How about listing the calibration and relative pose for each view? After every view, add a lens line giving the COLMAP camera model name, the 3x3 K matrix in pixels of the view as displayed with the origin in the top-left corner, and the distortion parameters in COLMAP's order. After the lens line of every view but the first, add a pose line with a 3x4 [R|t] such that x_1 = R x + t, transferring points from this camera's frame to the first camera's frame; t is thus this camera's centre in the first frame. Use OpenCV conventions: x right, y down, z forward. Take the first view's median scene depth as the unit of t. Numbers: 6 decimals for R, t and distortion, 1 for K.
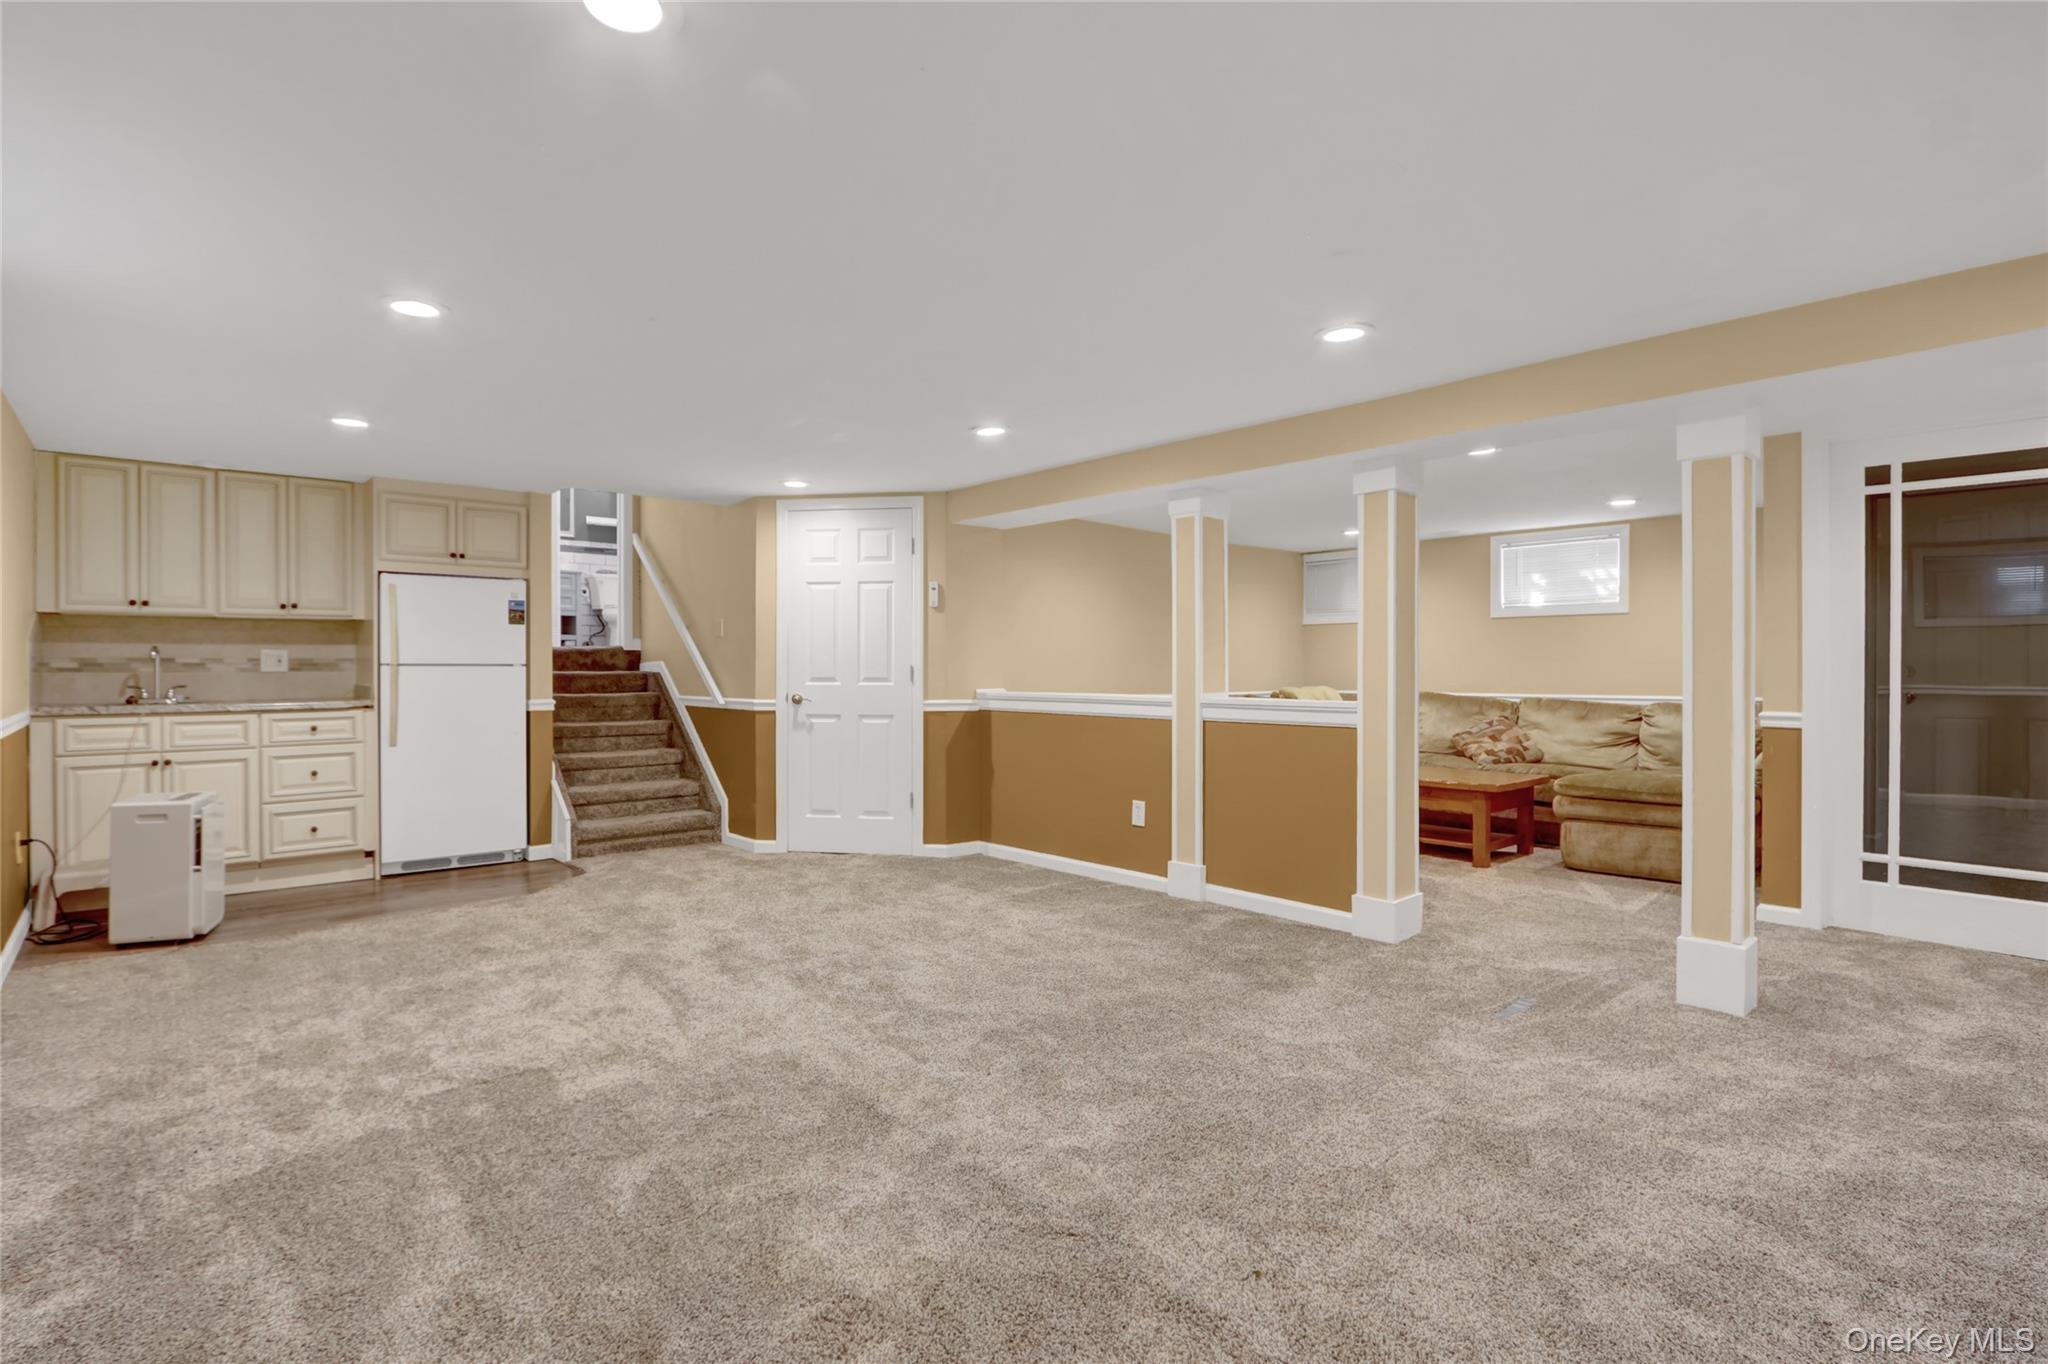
lens RADIAL K [[956.1, 0, 1024.0], [0, 956.1, 682.0], [0, 0, 1]] dist [-0.000116, 0.000216]
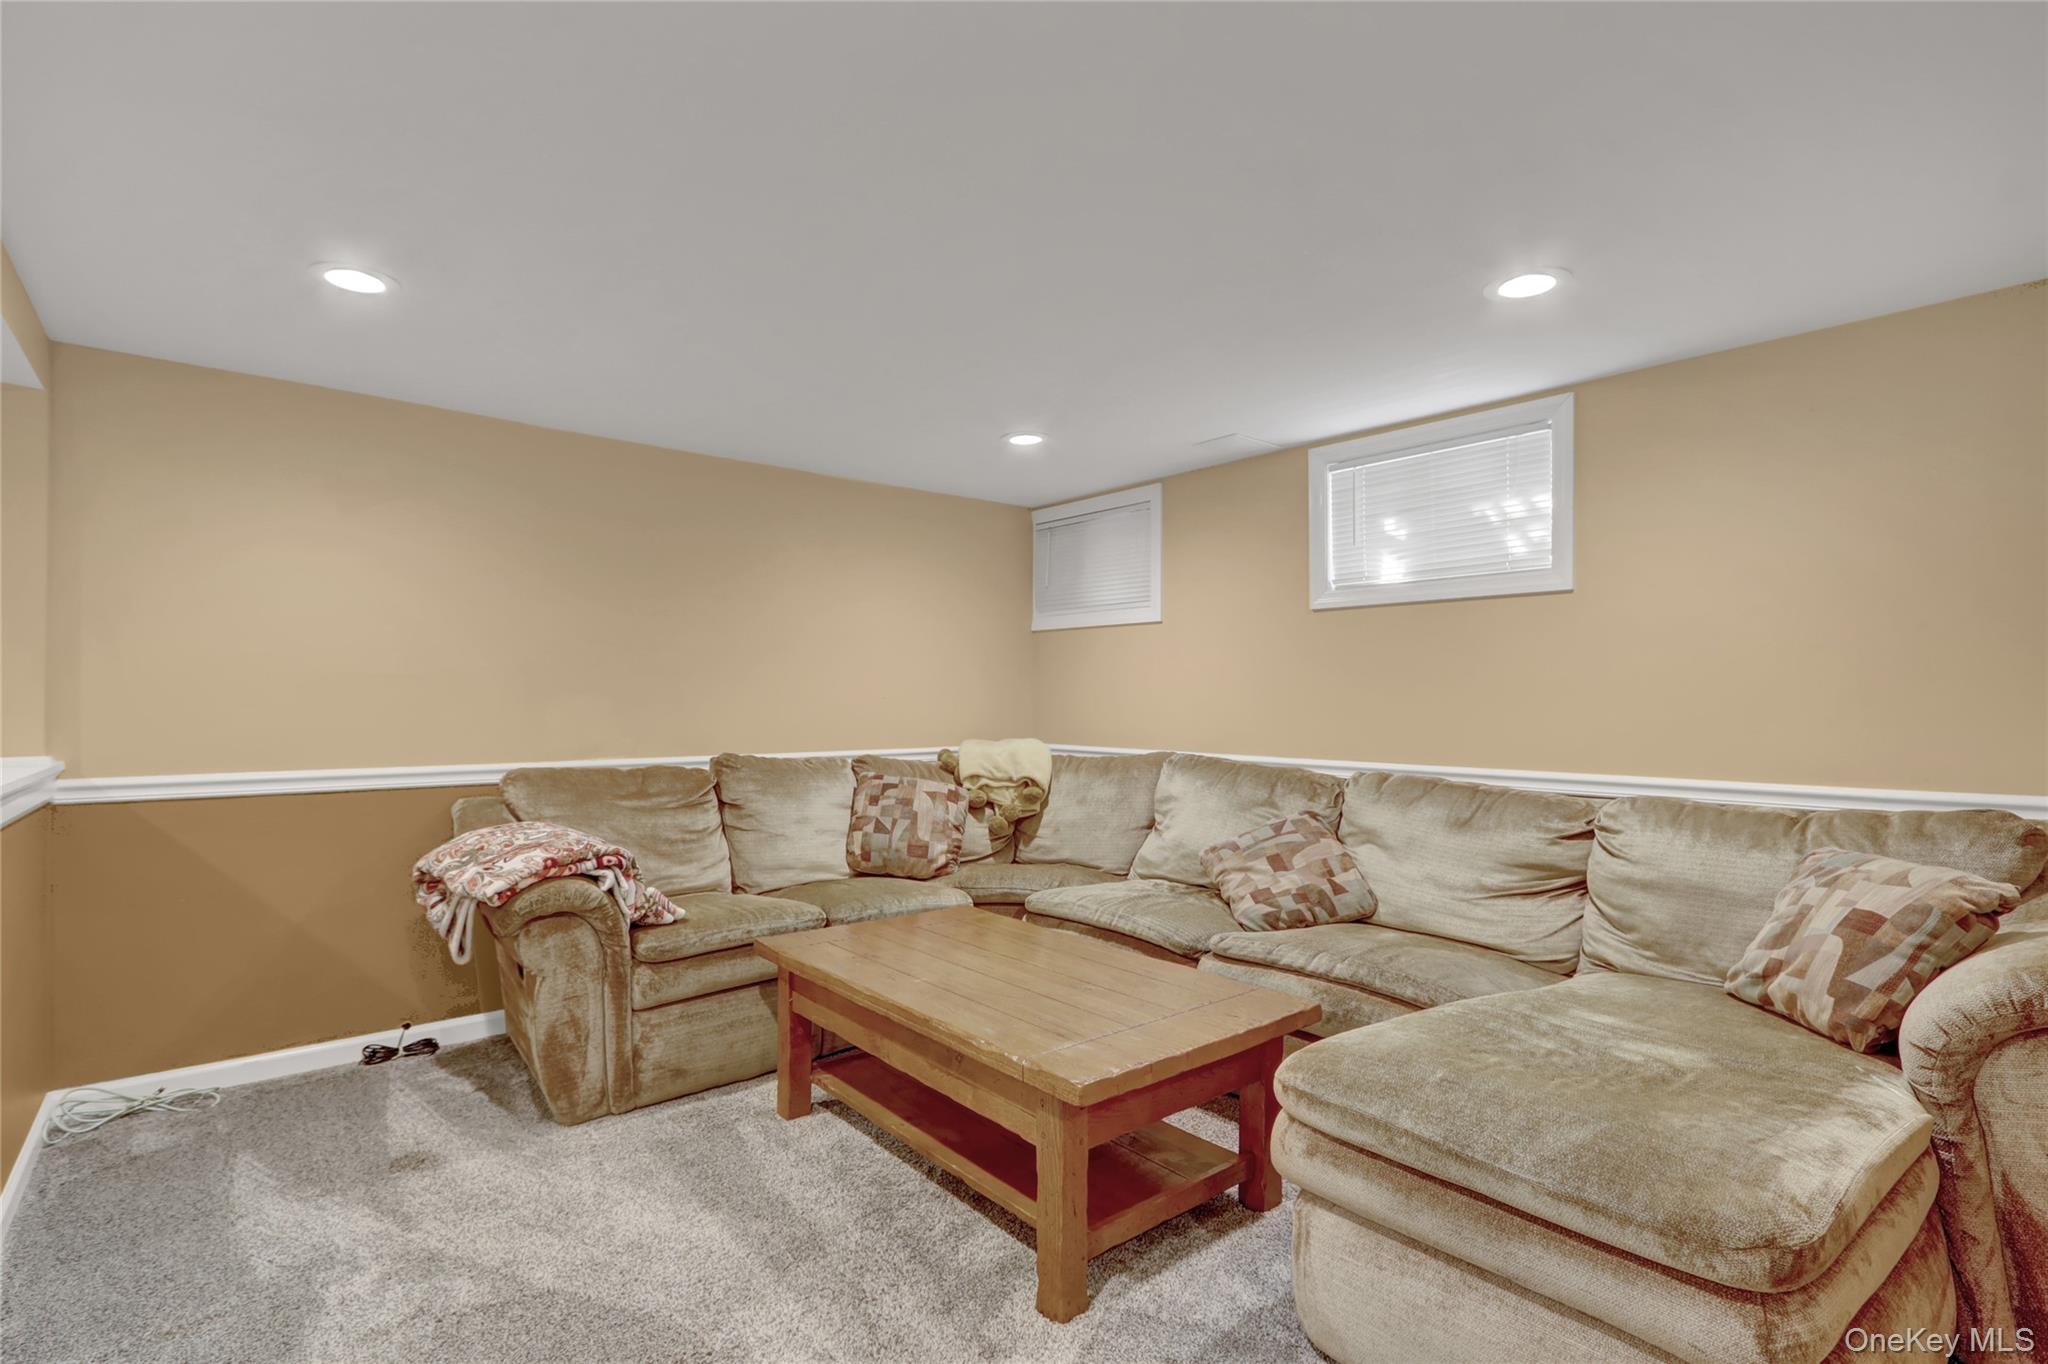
lens RADIAL K [[954.6, 0, 1000.4], [0, 954.6, 687.8], [0, 0, 1]] dist [-0.011546, 0.001187]
pose [[0.998794, 0.000619, -0.049096, 0.380282], [-0.002004, 0.999601, -0.028177, -0.011772], [0.049059, 0.028241, 0.998397, 0.532600]]
